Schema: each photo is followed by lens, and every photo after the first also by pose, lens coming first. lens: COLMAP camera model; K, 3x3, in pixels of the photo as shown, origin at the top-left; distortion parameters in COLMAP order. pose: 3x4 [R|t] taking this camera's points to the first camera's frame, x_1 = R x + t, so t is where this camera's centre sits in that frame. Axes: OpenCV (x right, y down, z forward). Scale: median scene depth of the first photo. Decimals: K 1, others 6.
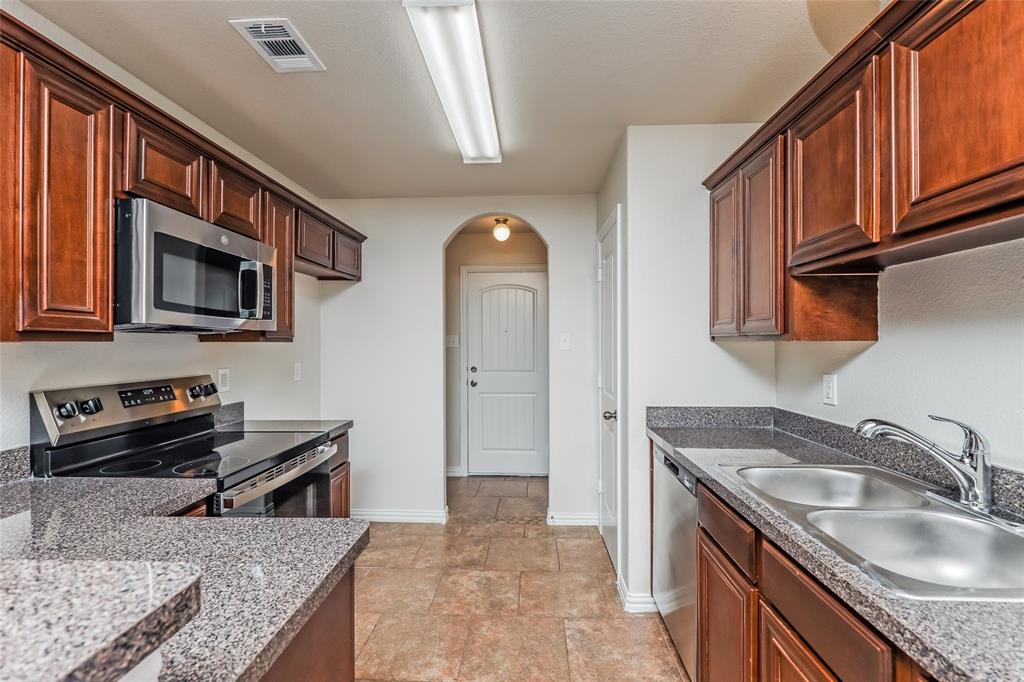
lens RADIAL K [[459.2, 0, 513.5], [0, 459.2, 340.9], [0, 0, 1]] dist [0.001572, -0.001484]
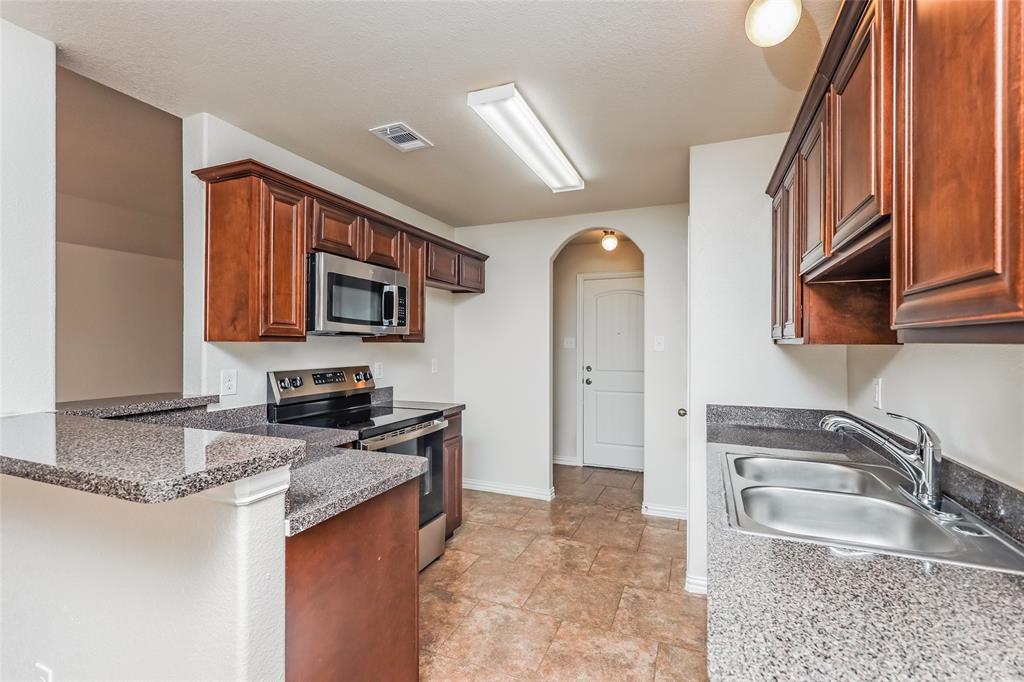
lens RADIAL K [[459.2, 0, 511.9], [0, 459.2, 342.1], [0, 0, 1]] dist [0.001572, -0.001484]
pose [[0.939855, 0.005045, -0.341537, 0.241920], [-0.005170, 0.999986, 0.000545, -0.001600], [0.341535, 0.001253, 0.939868, -0.182379]]
